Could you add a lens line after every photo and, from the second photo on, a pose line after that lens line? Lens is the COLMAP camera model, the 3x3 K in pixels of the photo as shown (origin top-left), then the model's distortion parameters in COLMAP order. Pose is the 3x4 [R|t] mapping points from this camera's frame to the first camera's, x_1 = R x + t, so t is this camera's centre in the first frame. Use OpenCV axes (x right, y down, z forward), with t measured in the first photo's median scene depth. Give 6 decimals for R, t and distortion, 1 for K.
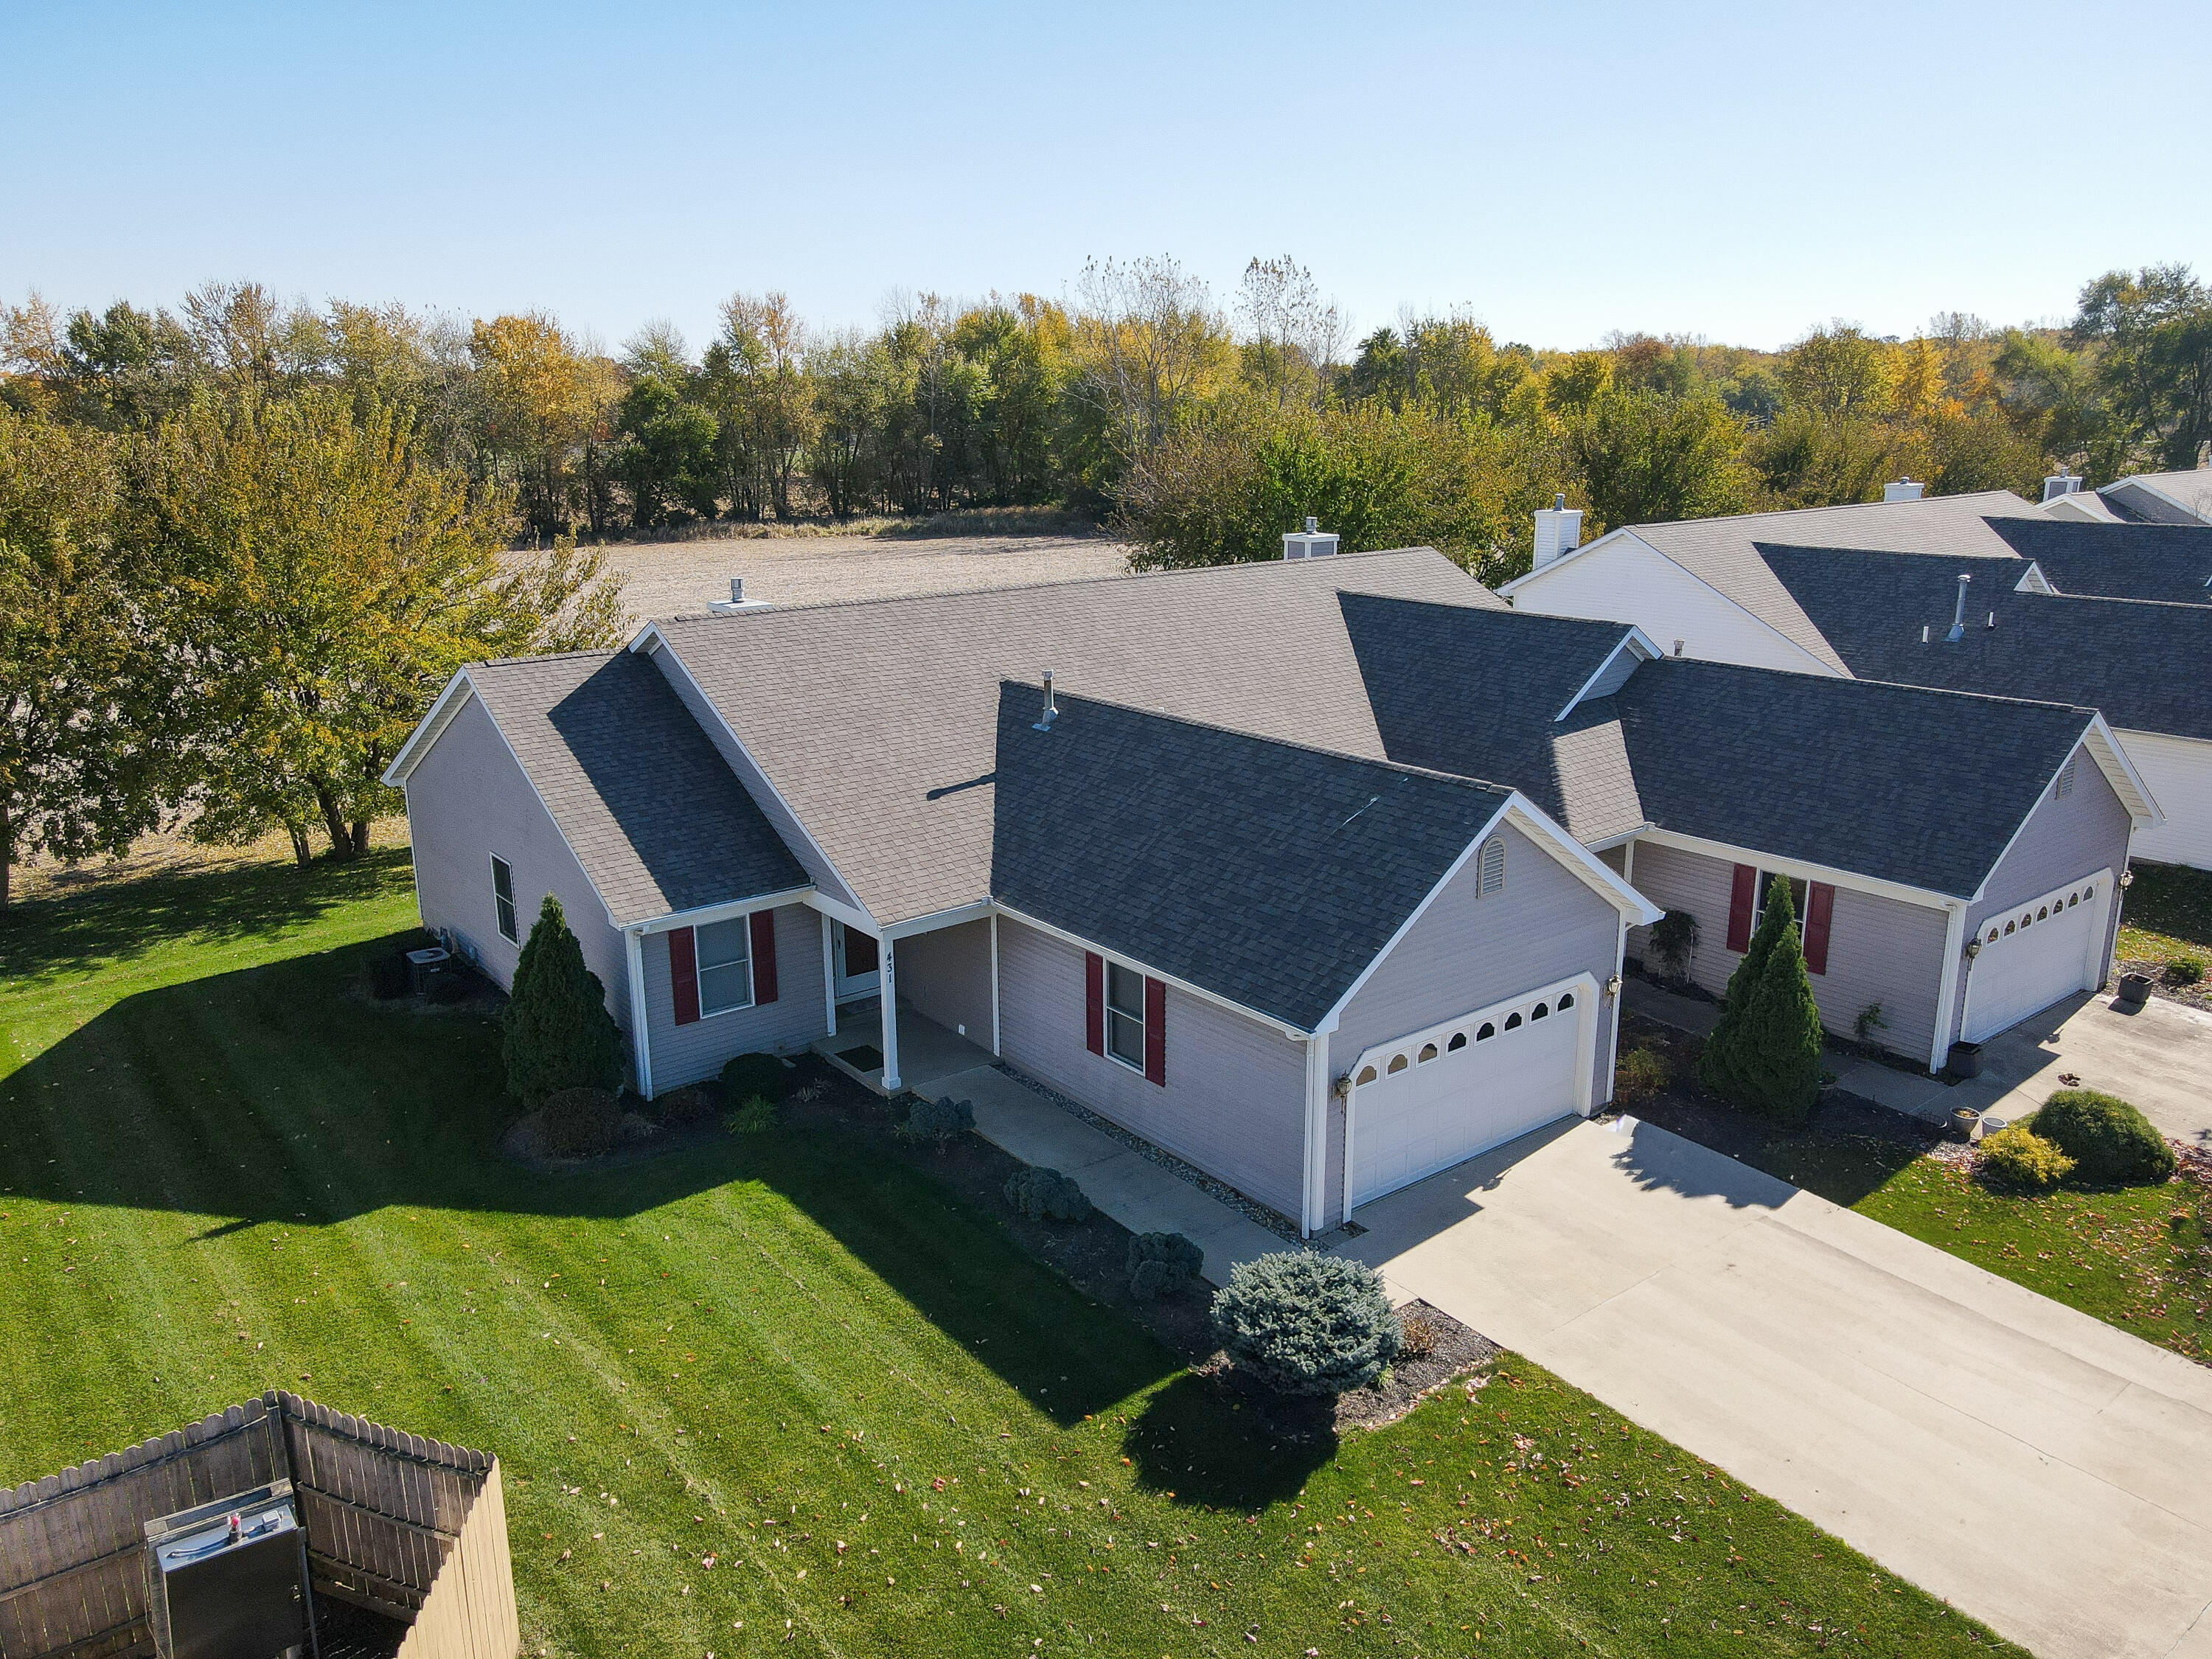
lens RADIAL K [[1652.8, 0, 1103.7], [0, 1652.8, 821.4], [0, 0, 1]] dist [0.003183, 0.006536]
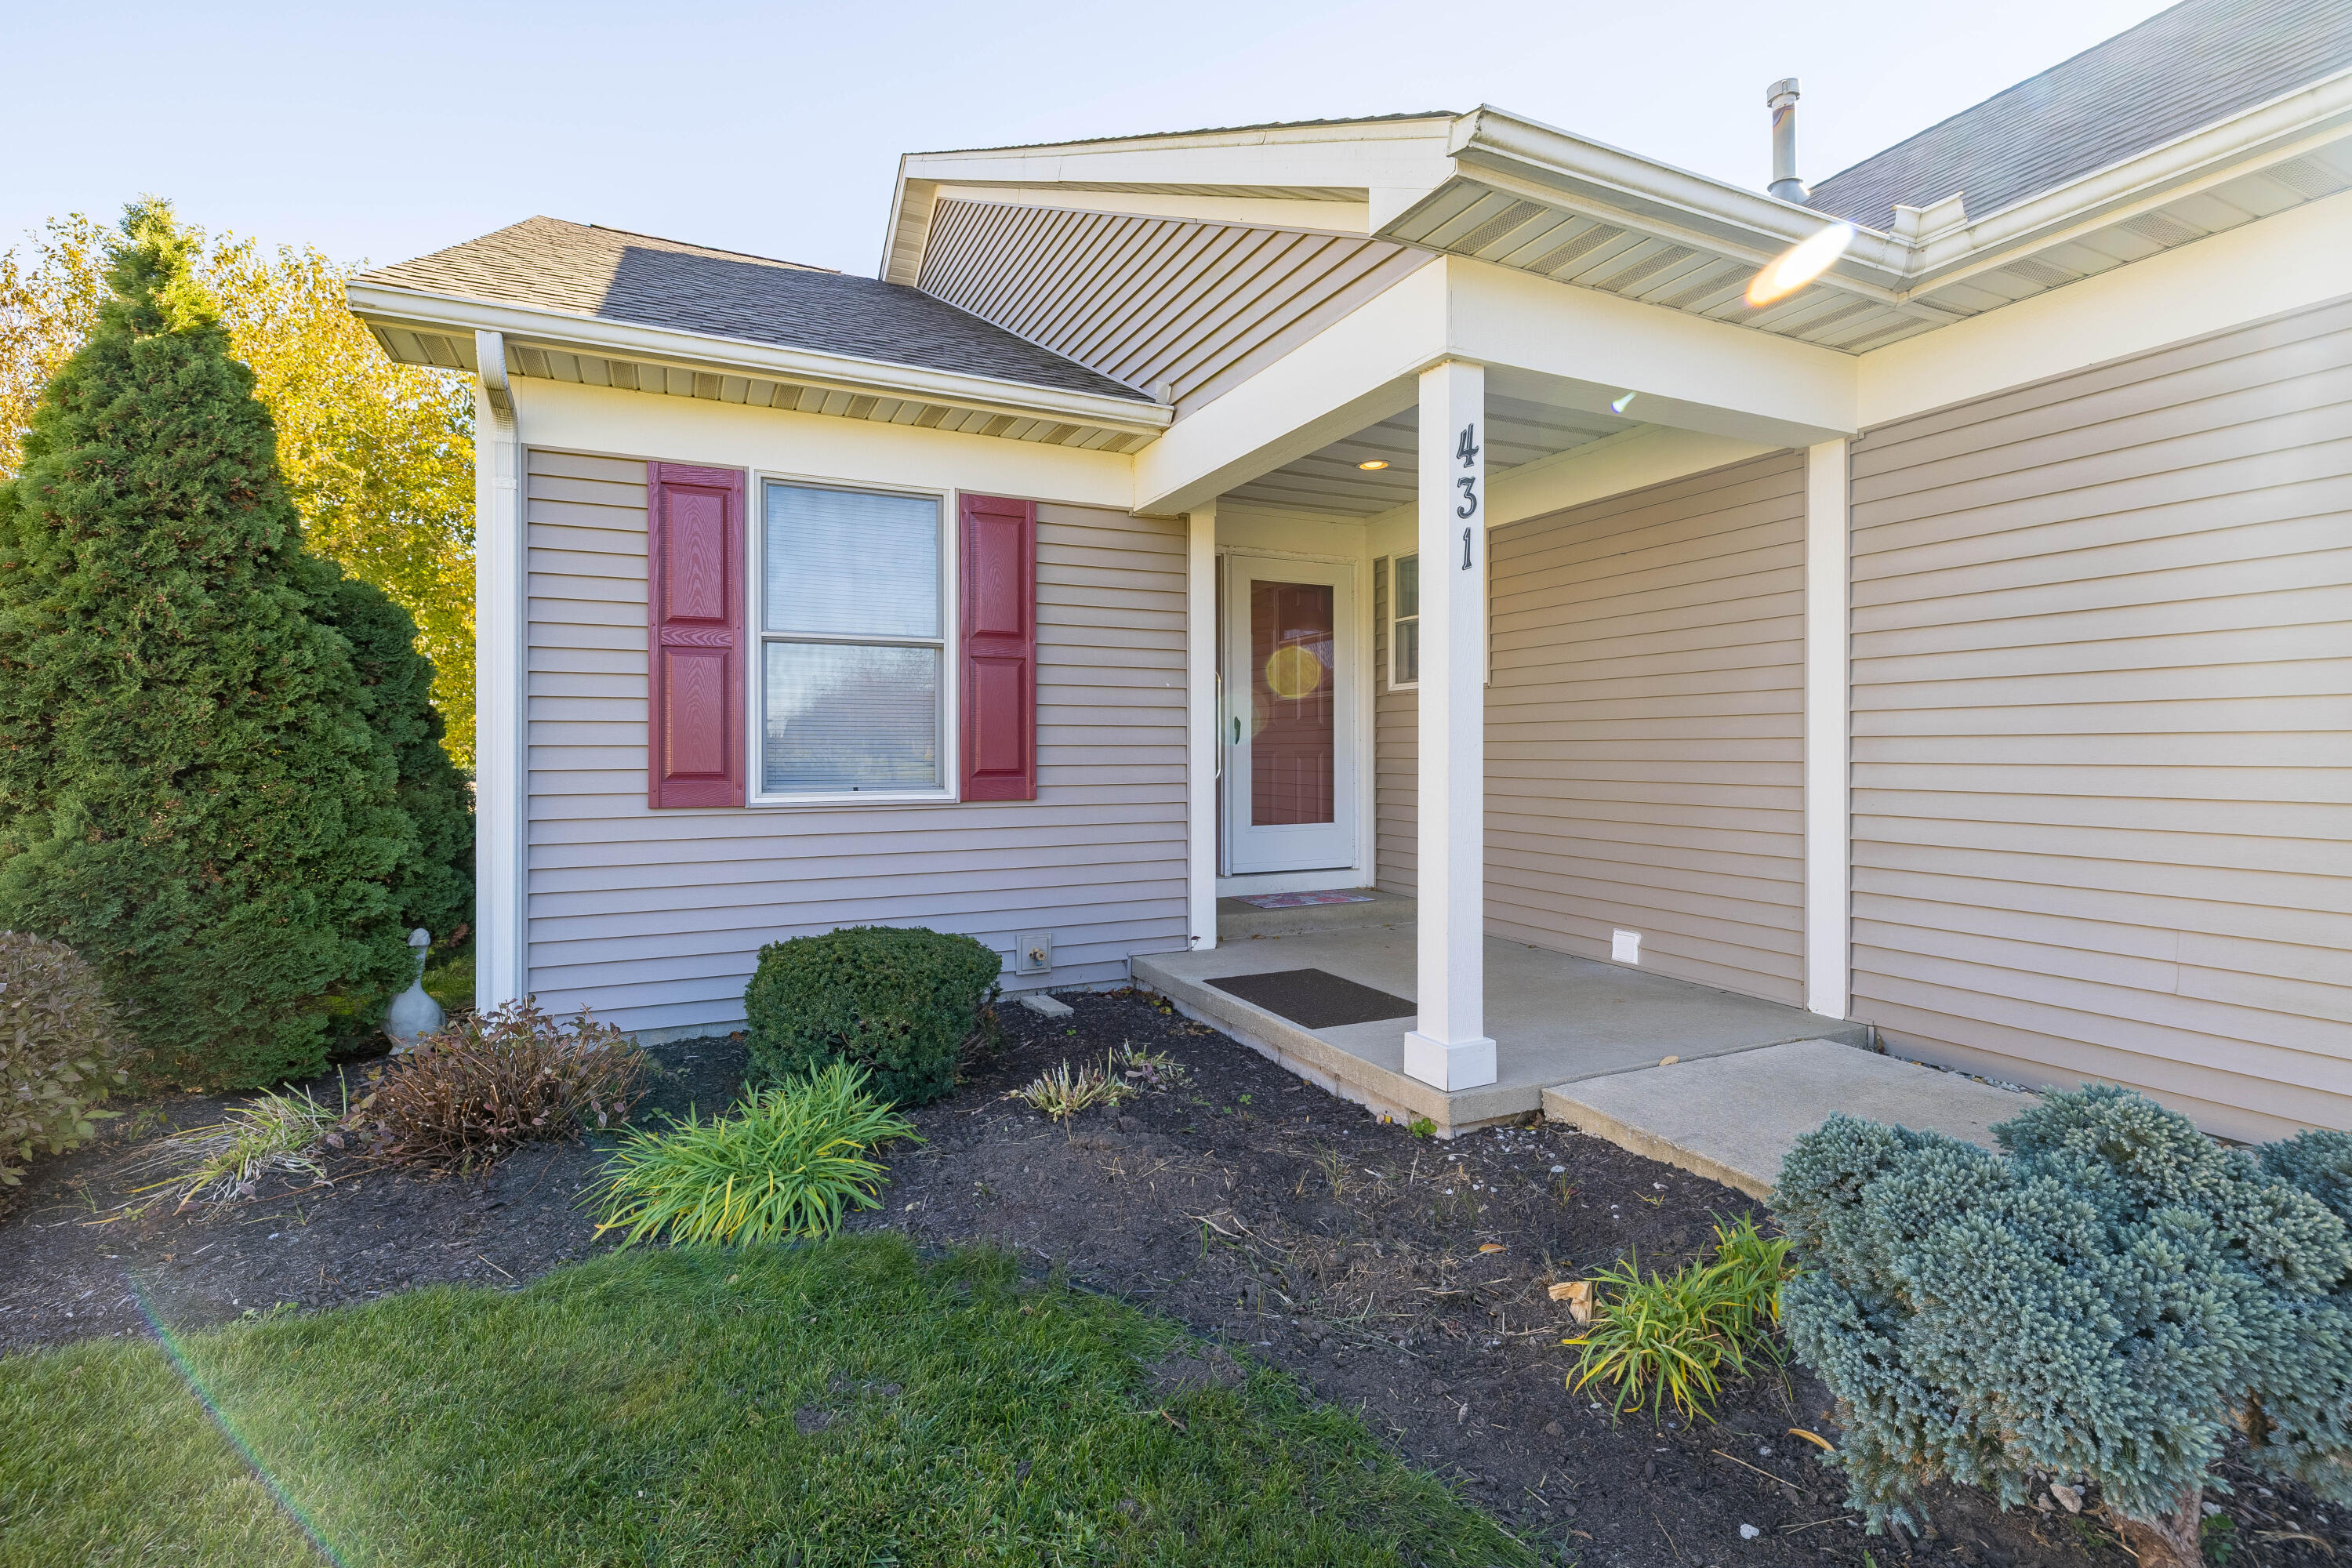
lens RADIAL K [[1034.2, 0, 1219.7], [0, 1034.2, 778.7], [0, 0, 1]] dist [0.000742, 0.000105]
pose [[0.983681, 0.014327, -0.179348, -0.133575], [-0.055873, 0.971866, -0.228813, 0.153495], [0.171024, 0.235100, 0.956807, 0.851347]]
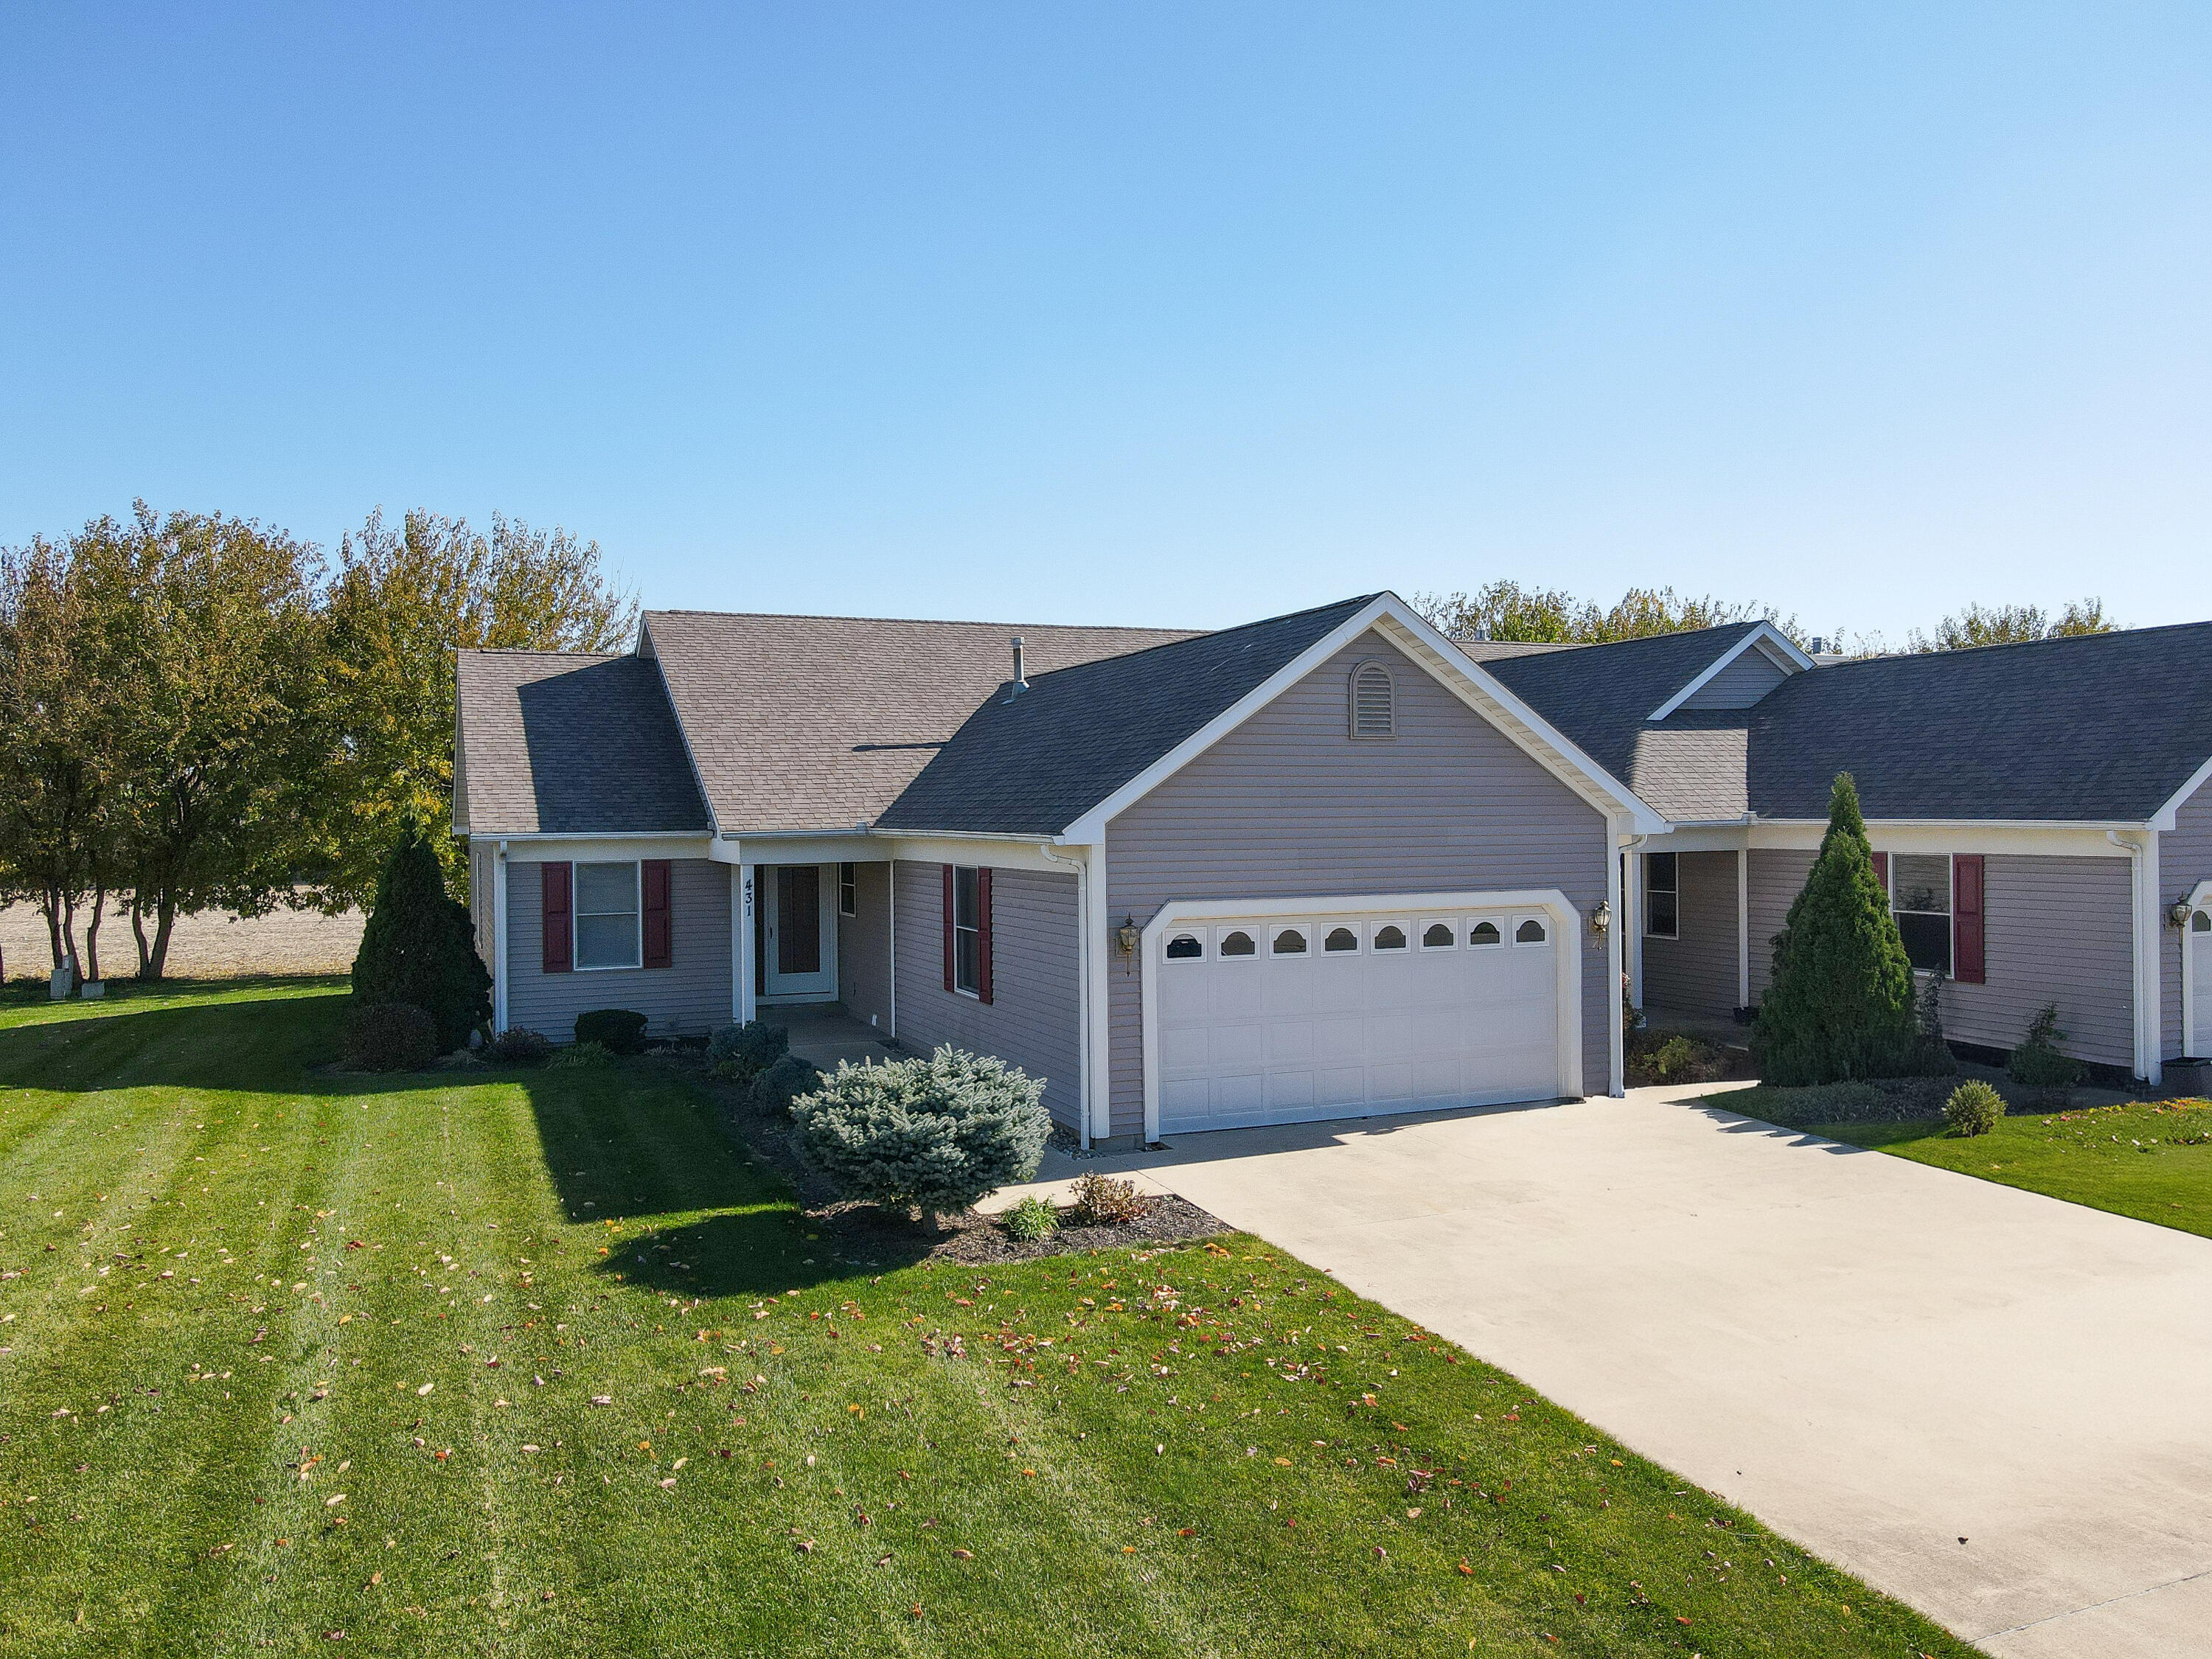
lens RADIAL K [[1652.8, 0, 1103.7], [0, 1652.8, 821.4], [0, 0, 1]] dist [0.003183, 0.006536]
pose [[0.962549, -0.001843, -0.271103, 0.280387], [-0.066199, 0.968110, -0.241620, 0.241689], [0.262903, 0.250518, 0.931731, 0.219852]]
